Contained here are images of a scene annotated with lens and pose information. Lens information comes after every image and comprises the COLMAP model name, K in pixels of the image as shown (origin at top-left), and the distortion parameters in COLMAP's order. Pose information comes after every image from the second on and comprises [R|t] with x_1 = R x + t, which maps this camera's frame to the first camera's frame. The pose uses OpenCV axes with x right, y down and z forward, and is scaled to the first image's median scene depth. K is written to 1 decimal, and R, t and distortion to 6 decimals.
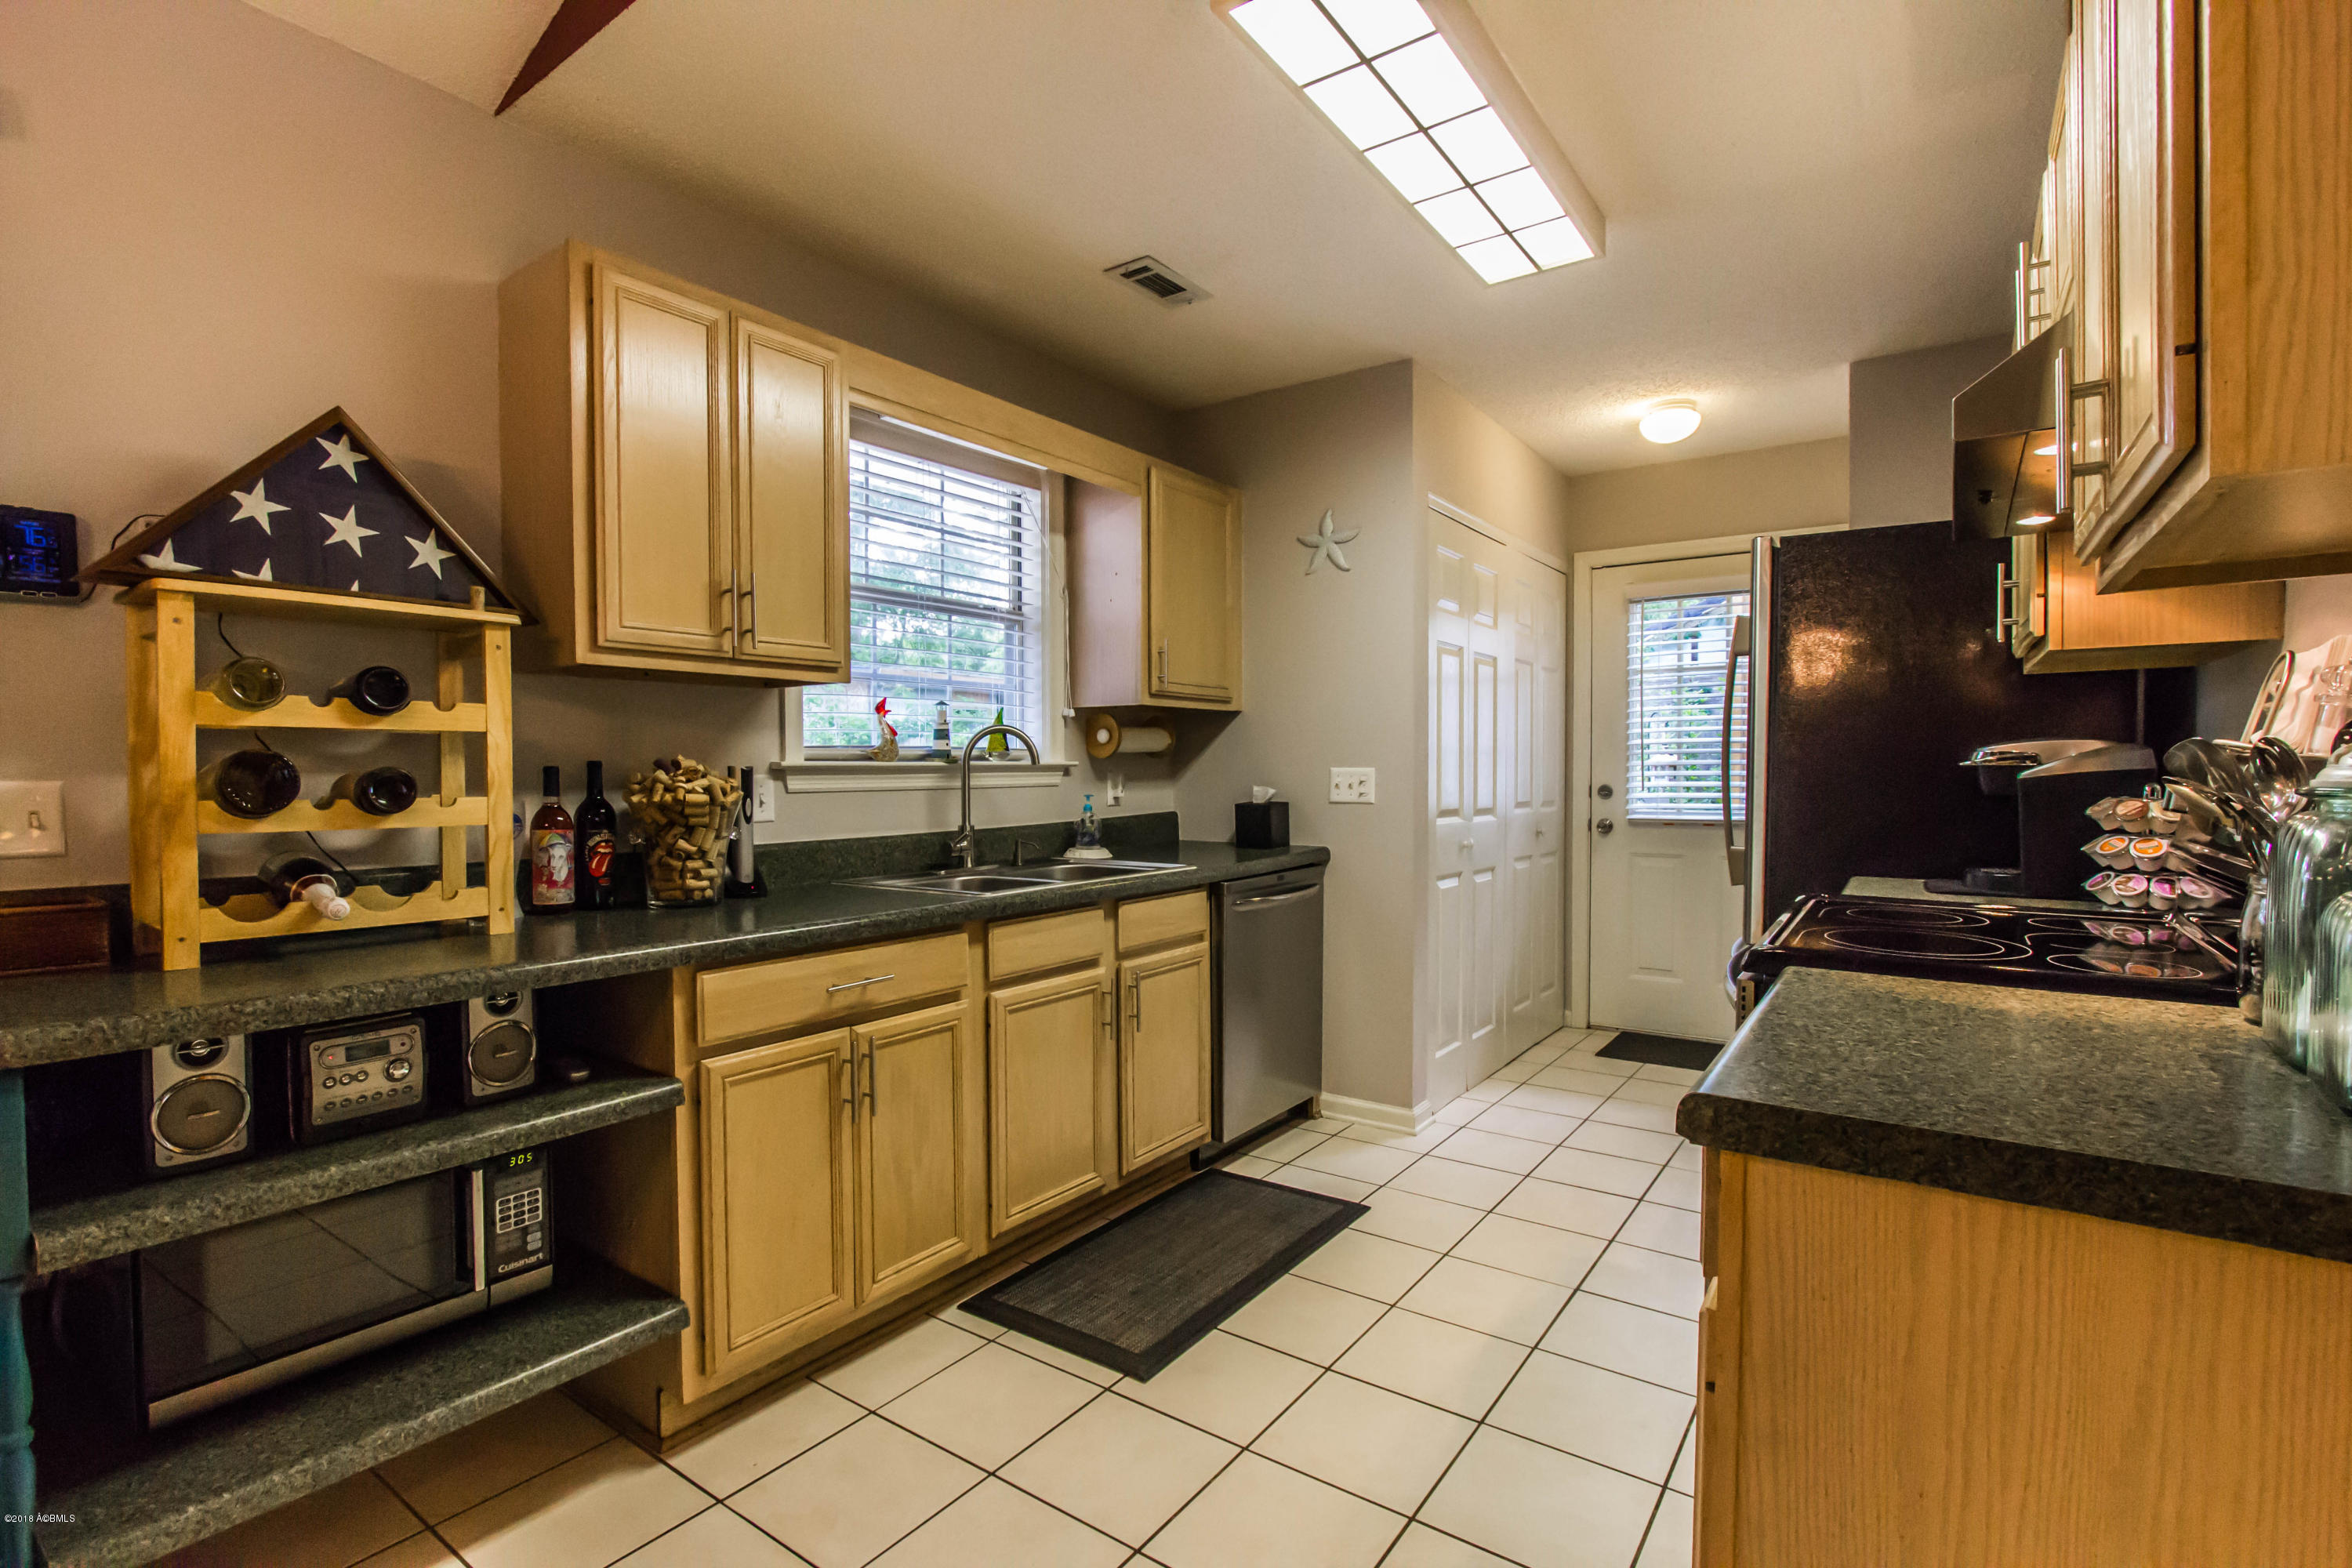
lens RADIAL K [[1091.8, 0, 1164.4], [0, 1091.8, 795.8], [0, 0, 1]] dist [-0.013046, 0.001108]
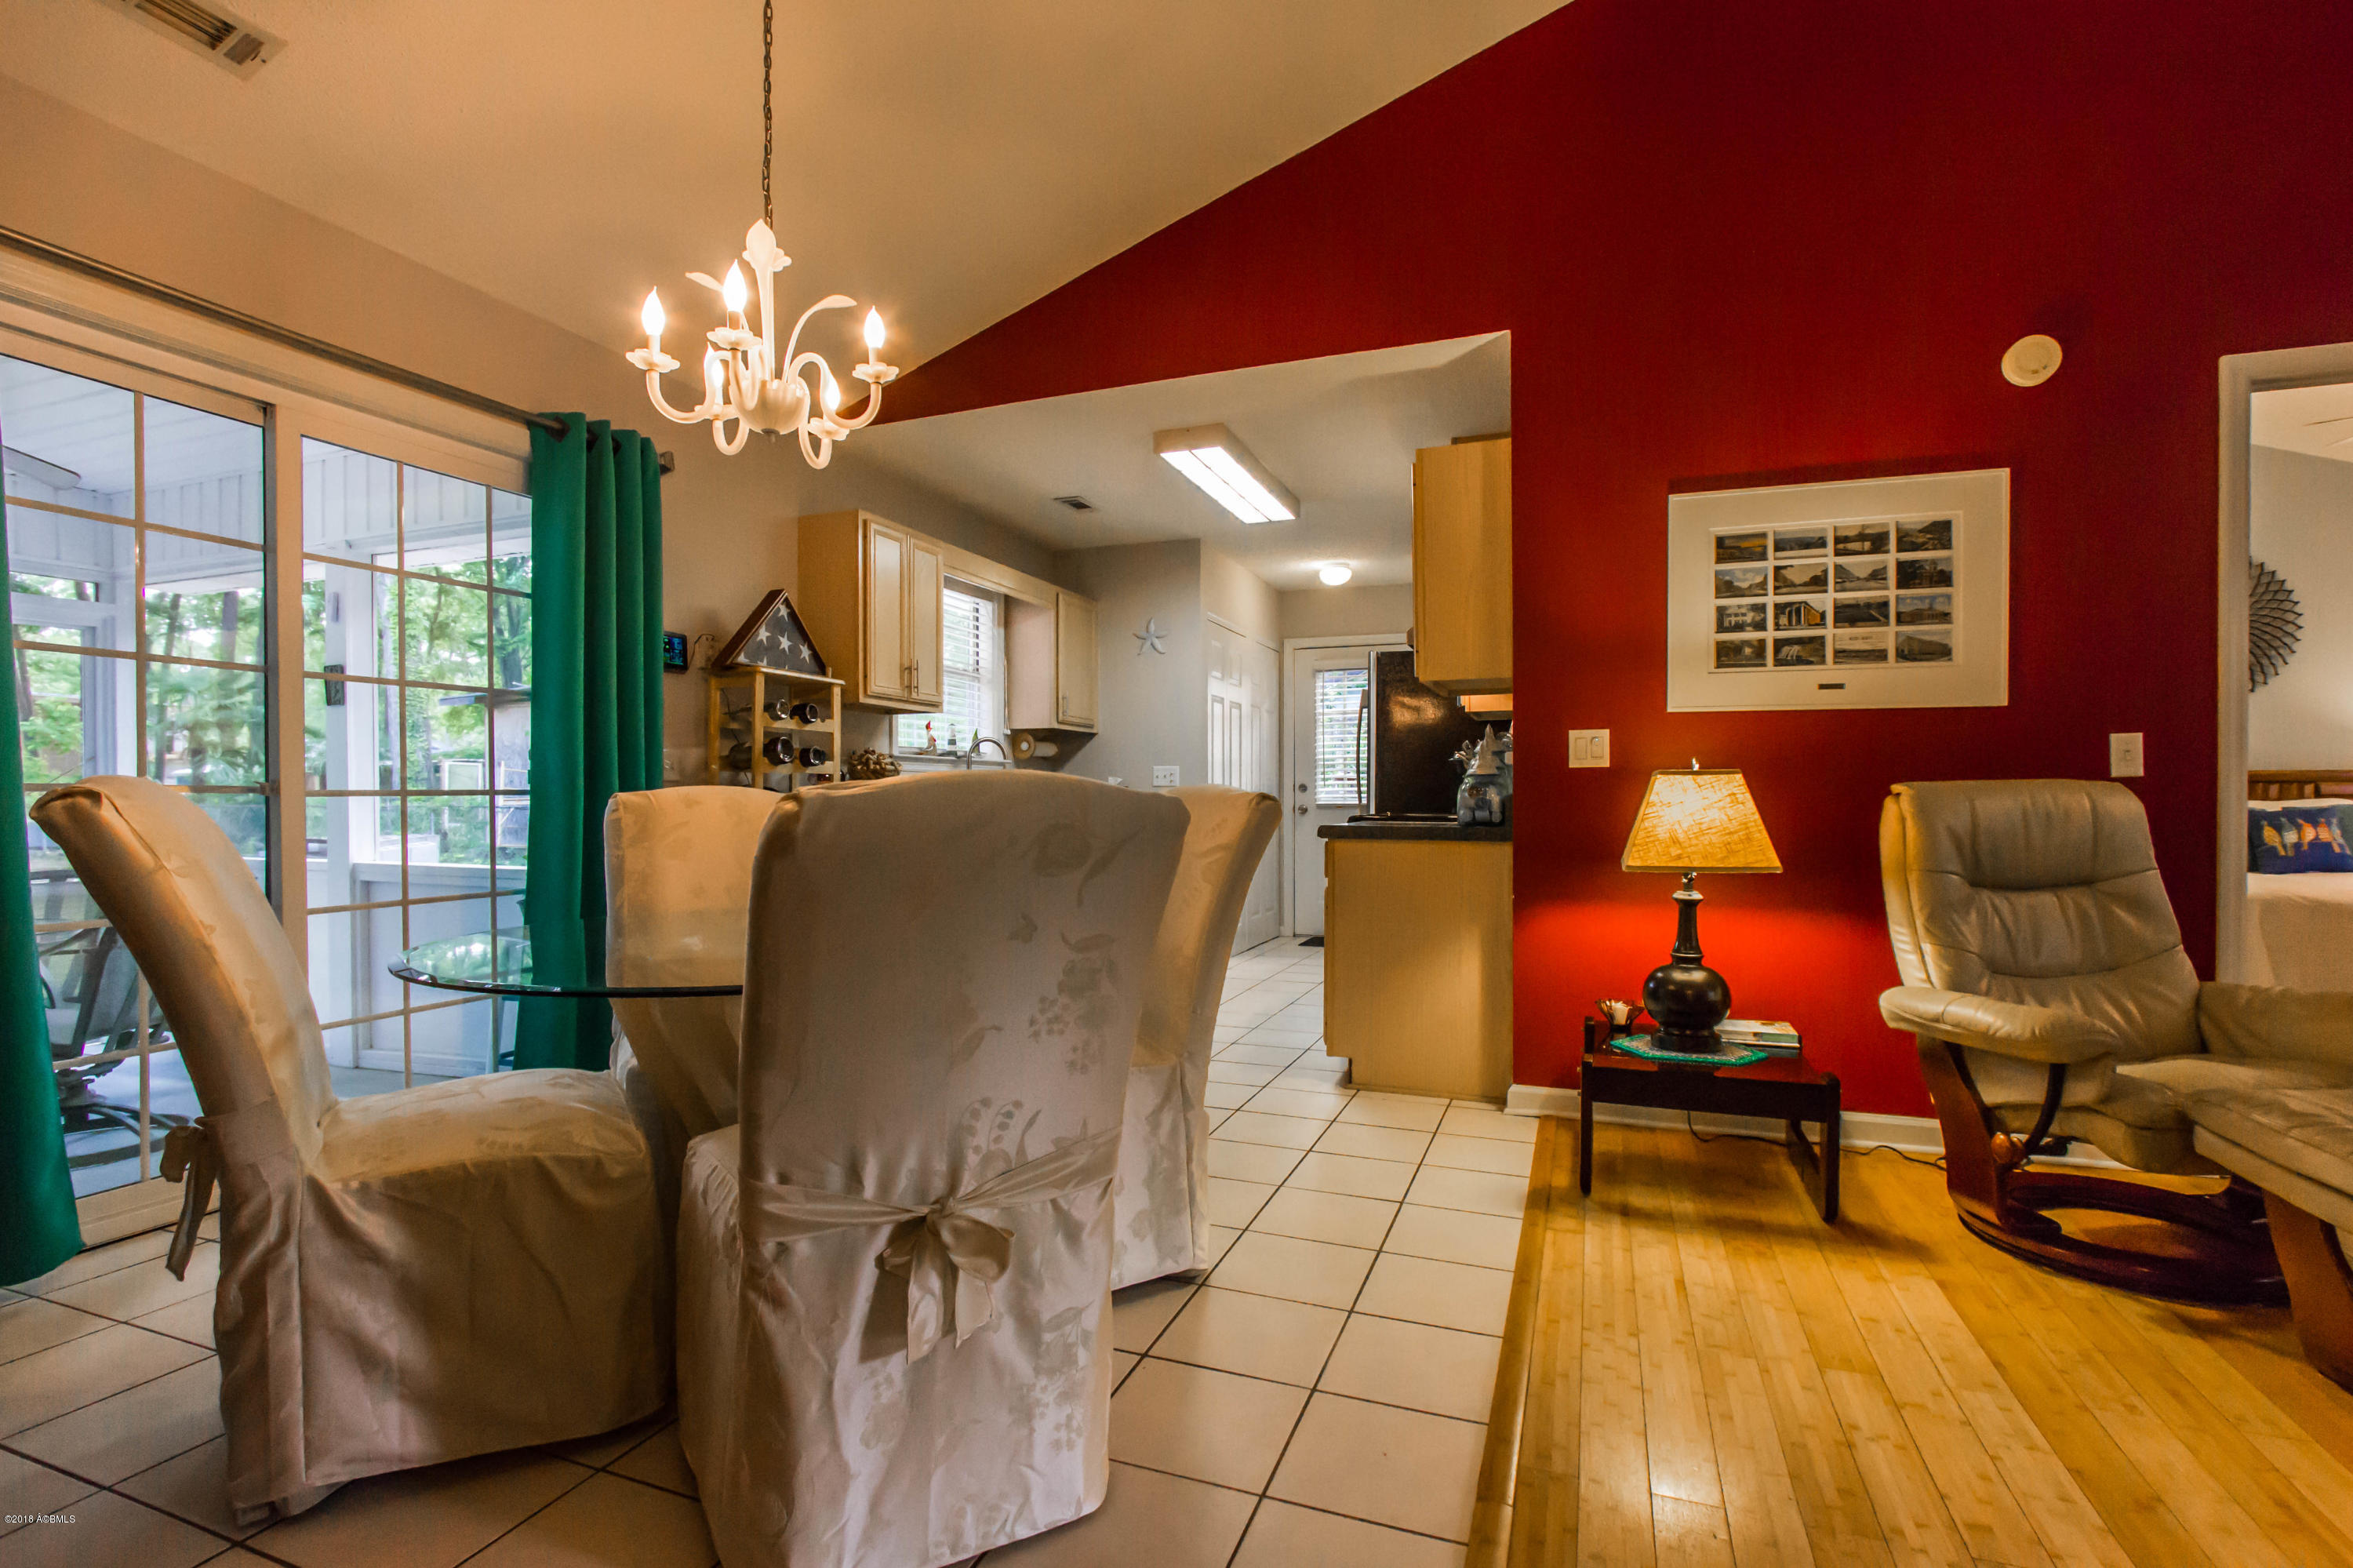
lens RADIAL K [[1092.3, 0, 1164.8], [0, 1092.3, 795.8], [0, 0, 1]] dist [-0.013046, 0.001108]
pose [[0.967247, 0.002437, 0.253825, -0.318241], [0.004819, 0.999597, -0.027963, 0.081996], [-0.253791, 0.028270, 0.966846, -0.800516]]
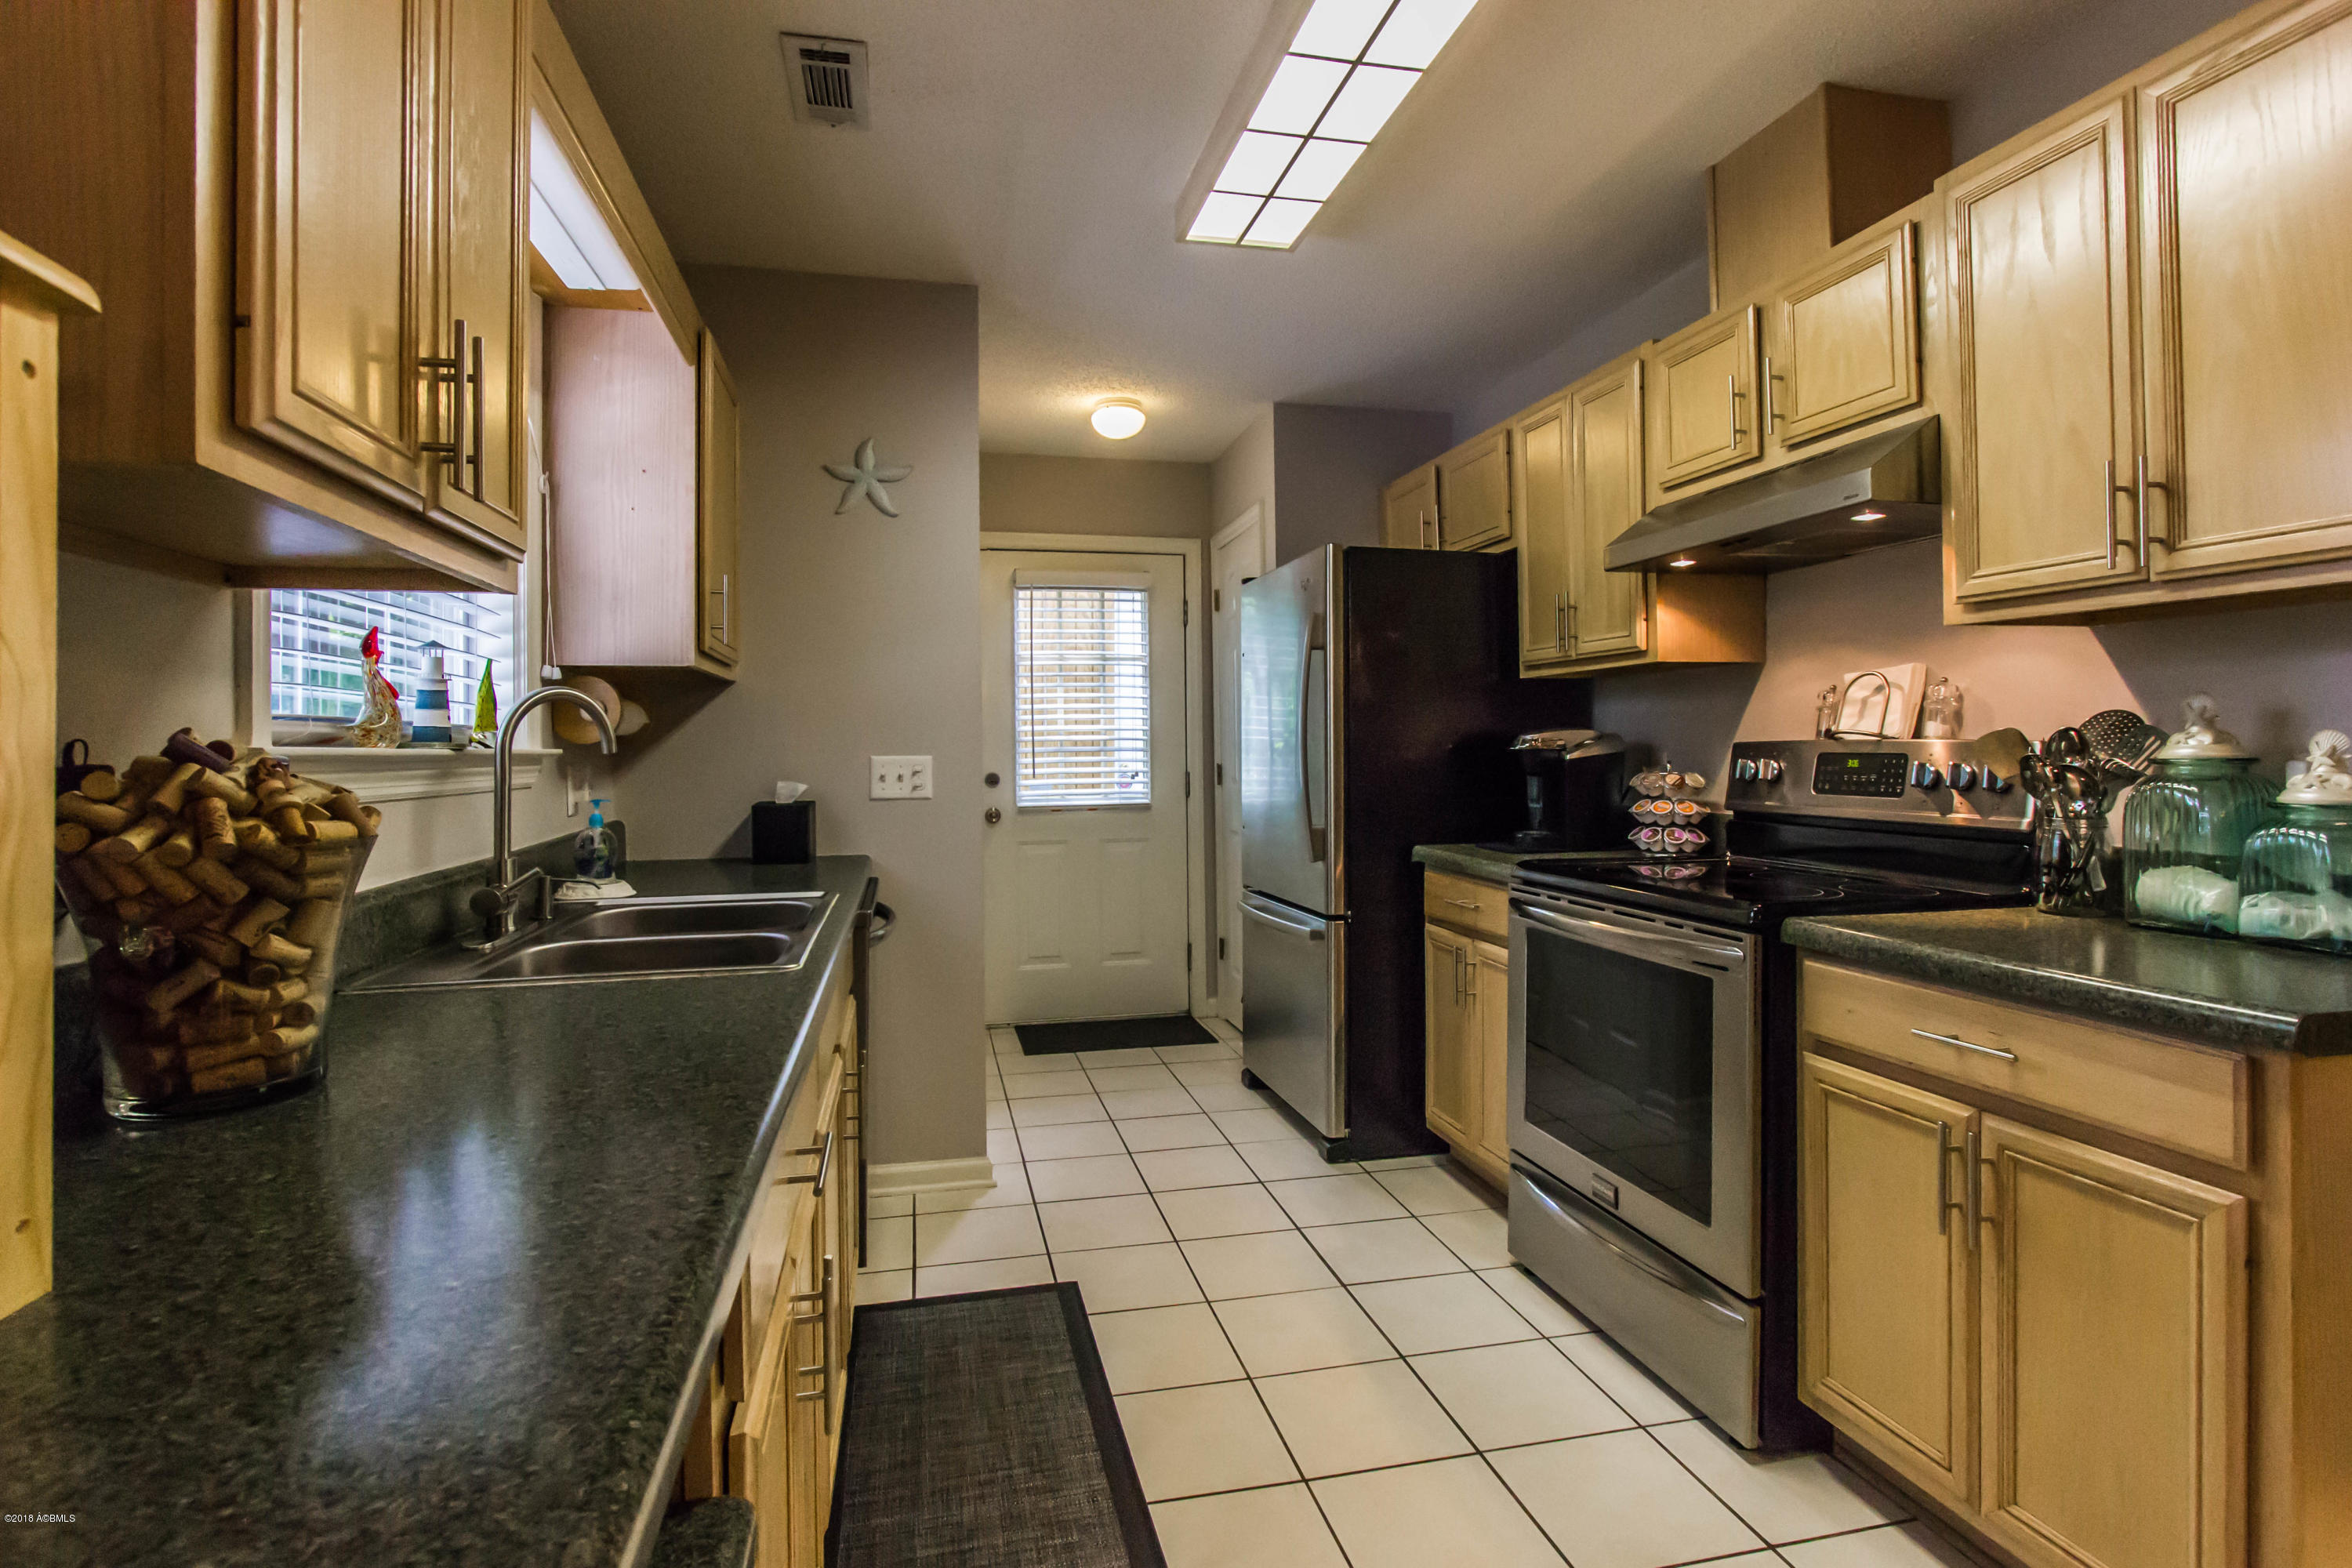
lens RADIAL K [[1129.2, 0, 1168.0], [0, 1129.2, 738.2], [0, 0, 1]] dist [-0.013265, 0.000271]
pose [[0.667773, 0.004846, 0.744349, -0.379516], [0.027912, 0.999113, -0.031546, -0.007765], [-0.743842, 0.041841, 0.667045, 0.332240]]
